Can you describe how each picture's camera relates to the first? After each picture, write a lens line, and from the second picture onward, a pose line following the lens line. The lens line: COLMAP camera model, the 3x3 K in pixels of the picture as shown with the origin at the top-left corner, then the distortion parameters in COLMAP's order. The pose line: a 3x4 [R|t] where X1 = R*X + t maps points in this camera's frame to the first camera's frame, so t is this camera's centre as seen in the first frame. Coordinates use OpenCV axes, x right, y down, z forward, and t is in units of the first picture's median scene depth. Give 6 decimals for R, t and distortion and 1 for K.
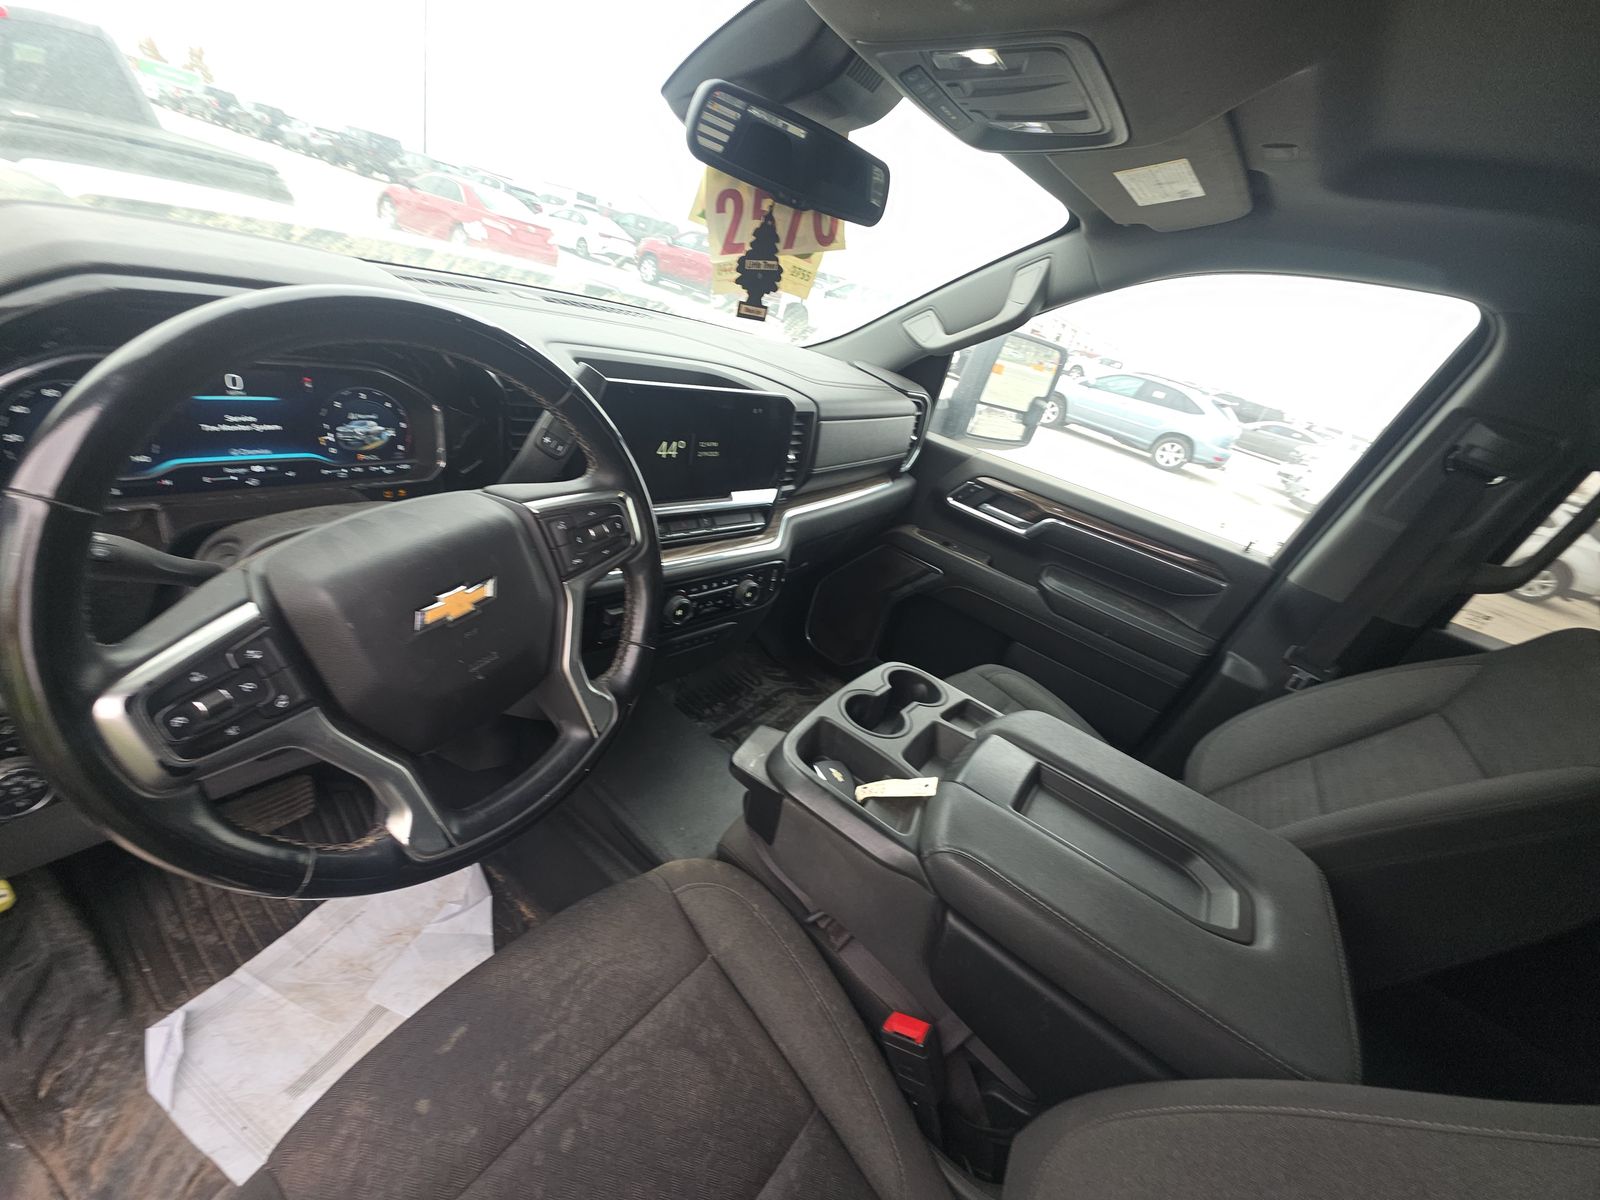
lens RADIAL K [[634.4, 0, 792.5], [0, 634.4, 593.6], [0, 0, 1]] dist [0.013935, -0.007359]
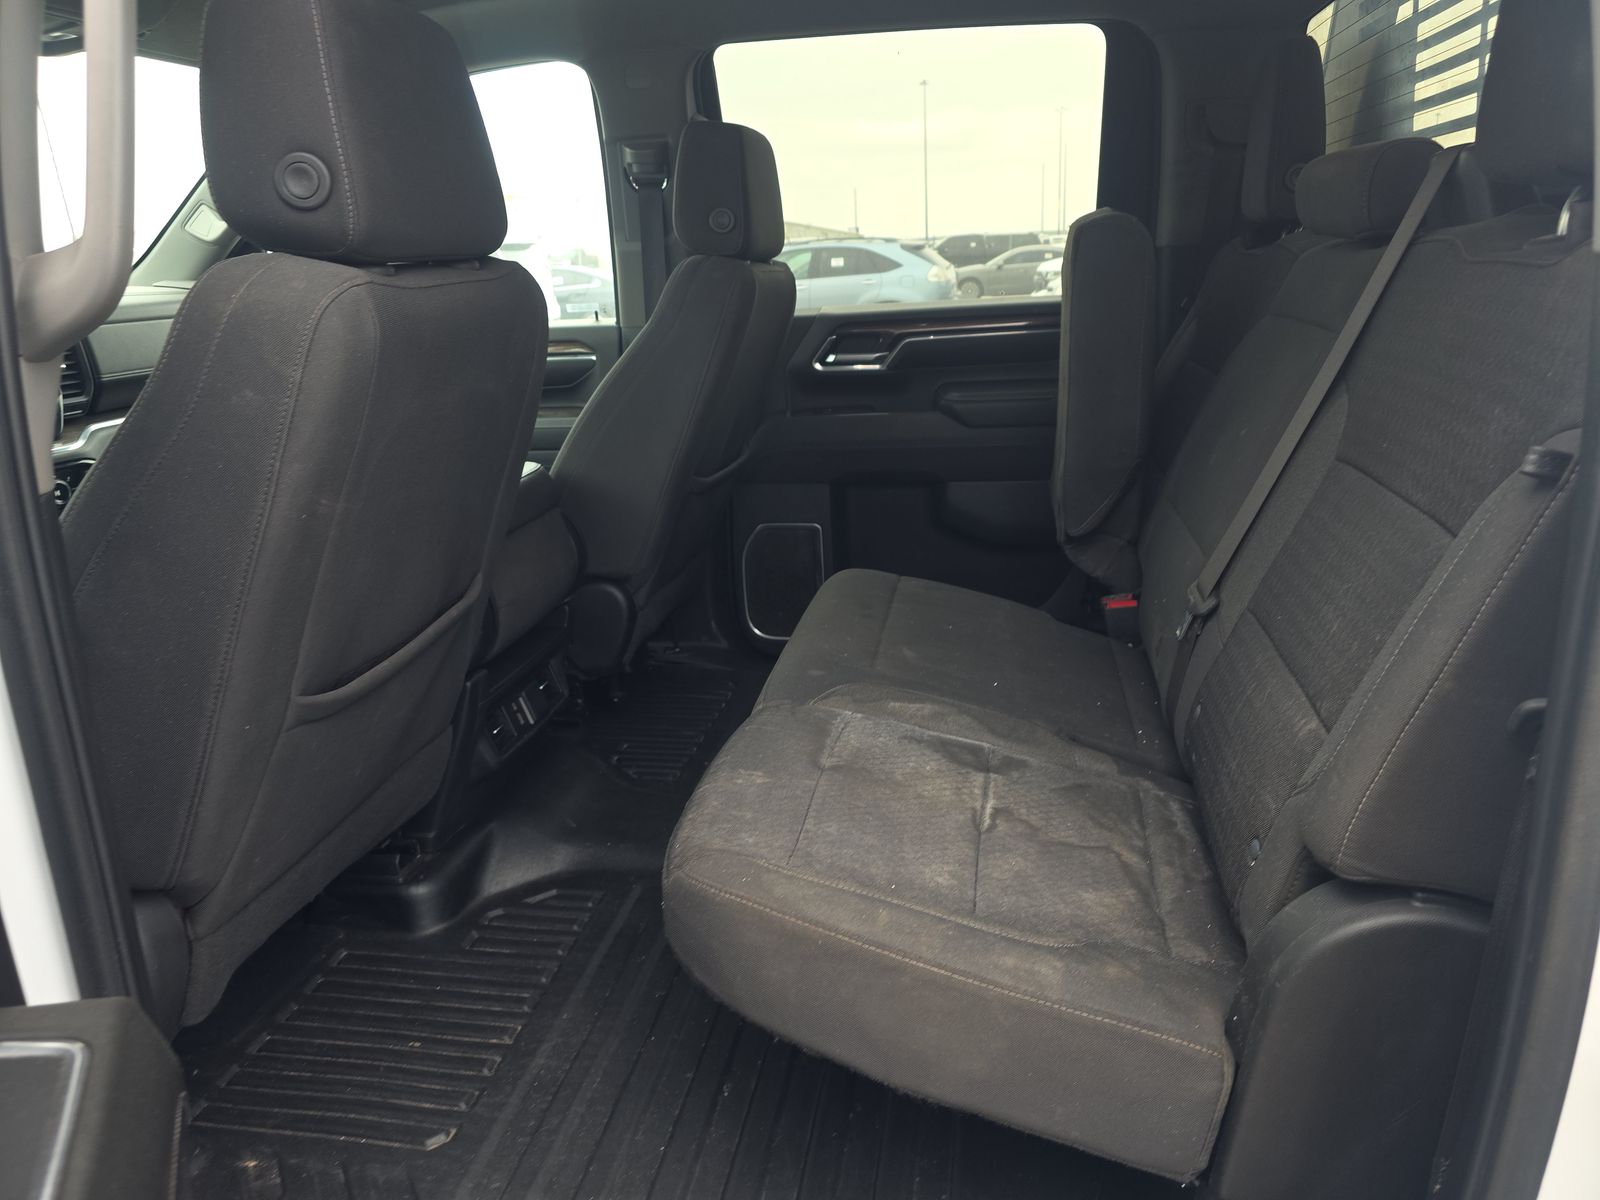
lens RADIAL K [[1089.1, 0, 799.0], [0, 1089.1, 606.7], [0, 0, 1]] dist [0.048157, -0.052218]
pose [[0.868312, -0.401290, 0.291547, 0.405185], [0.431334, 0.901102, -0.044346, 0.819497], [-0.244918, 0.164260, 0.955528, -1.024240]]
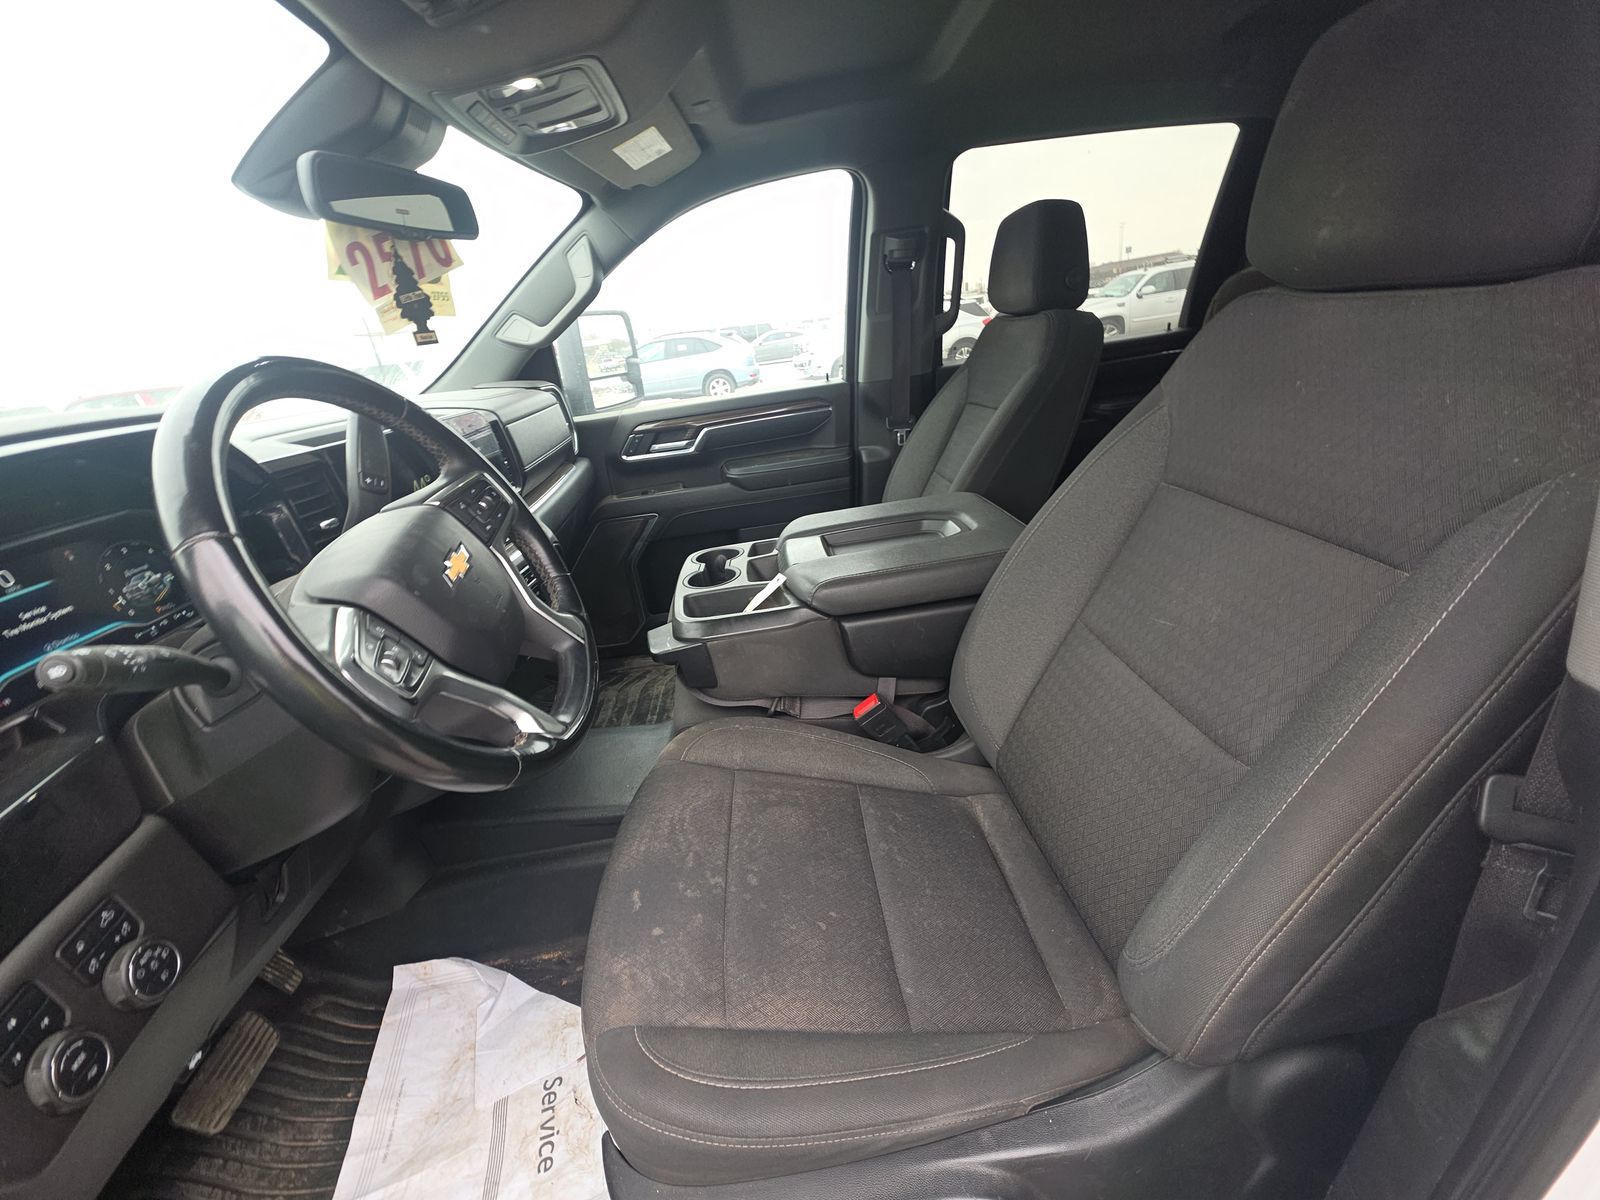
lens RADIAL K [[634.4, 0, 792.5], [0, 634.4, 593.6], [0, 0, 1]] dist [0.013935, -0.007359]
pose [[0.704491, -0.556950, 0.439885, -0.310723], [0.565335, 0.815088, 0.126600, 0.133681], [-0.429055, 0.159494, 0.889086, -0.189318]]
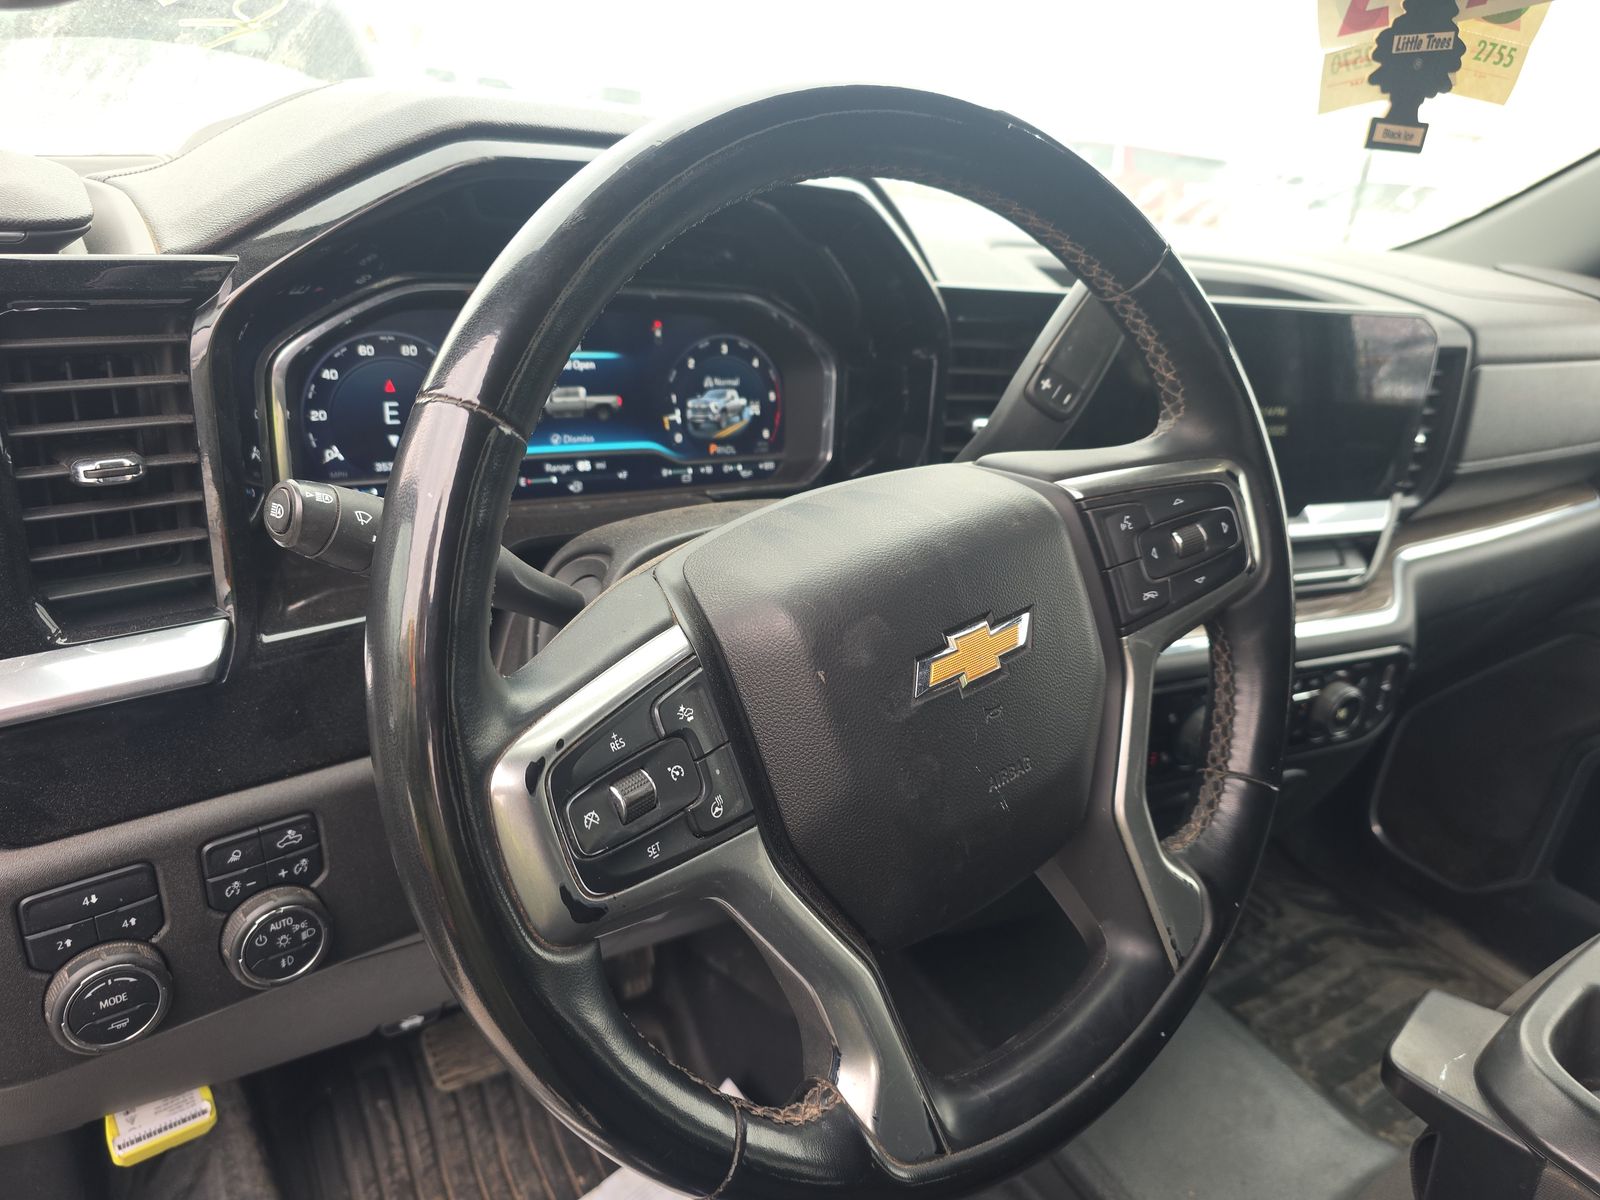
lens RADIAL K [[1089.1, 0, 799.0], [0, 1089.1, 606.7], [0, 0, 1]] dist [0.048157, -0.052218]
pose [[0.930376, -0.005733, -0.366561, -0.162121], [-0.041483, 0.991810, -0.120800, 0.043667], [0.364251, 0.127596, 0.922518, 0.063662]]
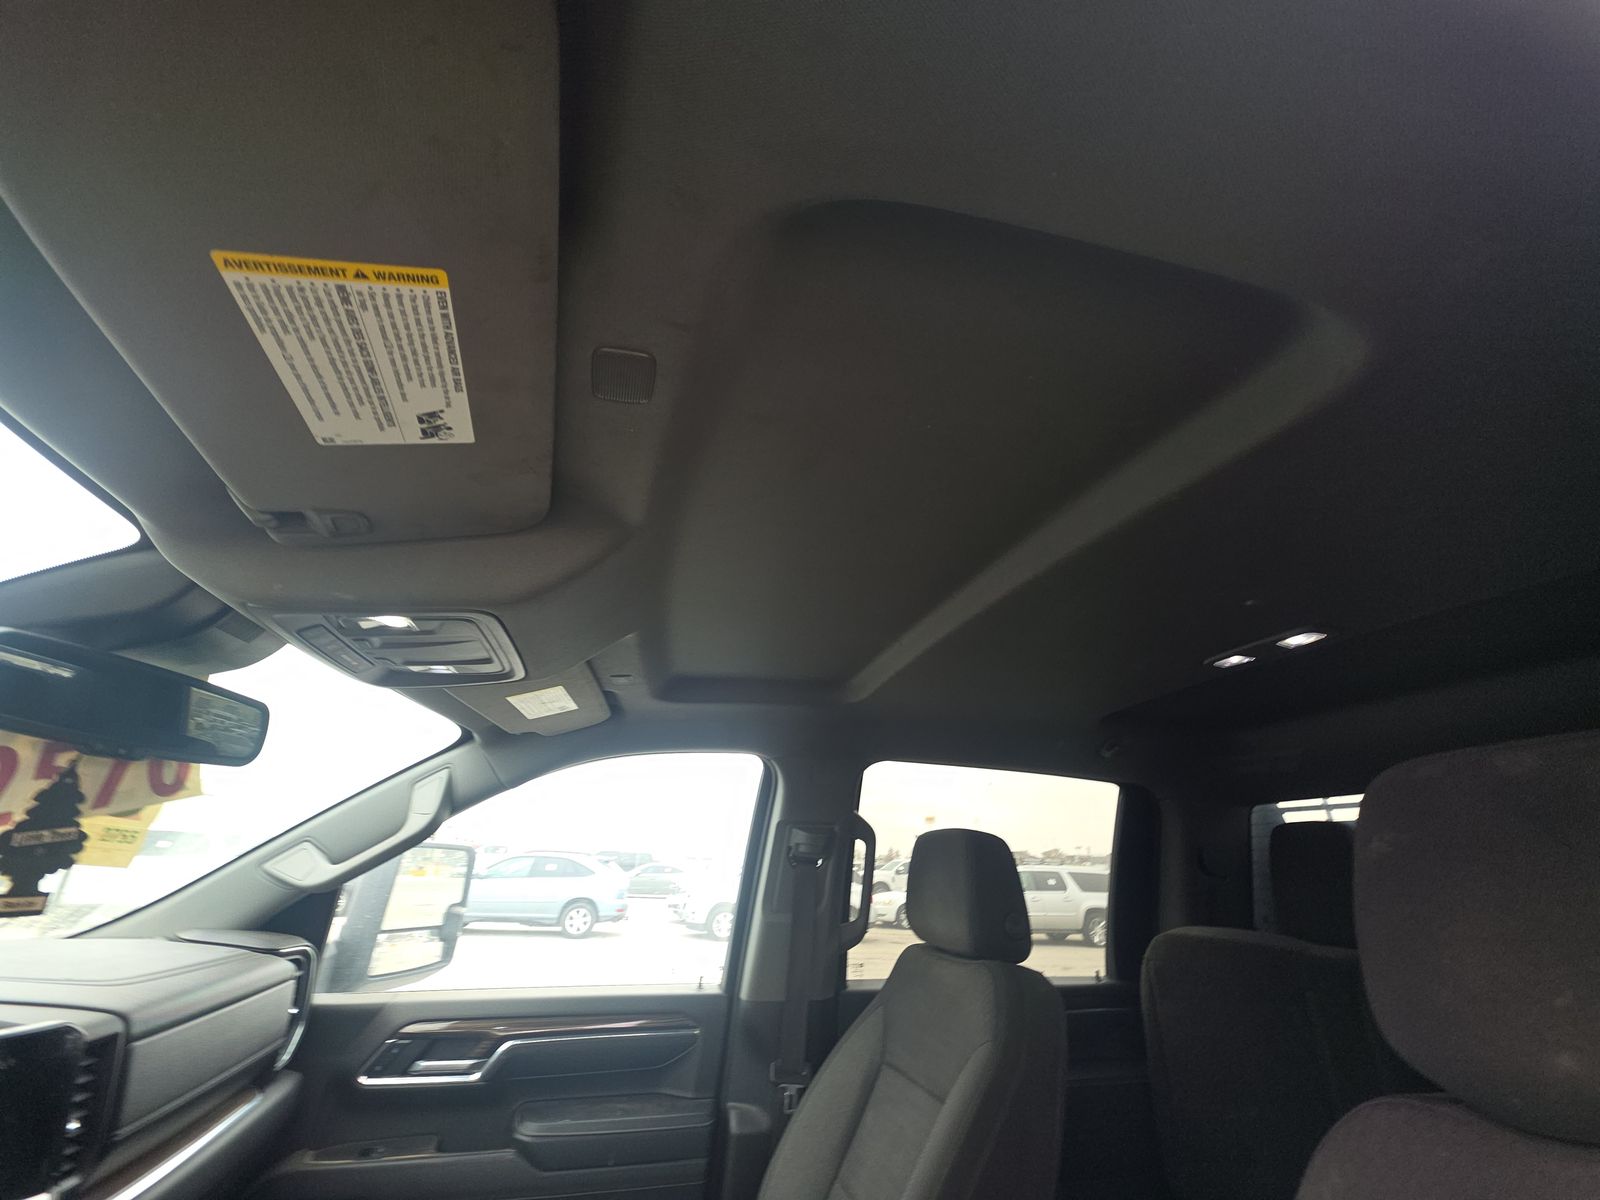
lens RADIAL K [[629.3, 0, 794.1], [0, 629.3, 593.9], [0, 0, 1]] dist [0.015423, -0.008501]
pose [[0.631448, 0.073496, 0.771928, -0.071052], [0.463133, 0.762684, -0.451466, -0.026949], [-0.621918, 0.642582, 0.447556, 0.016895]]
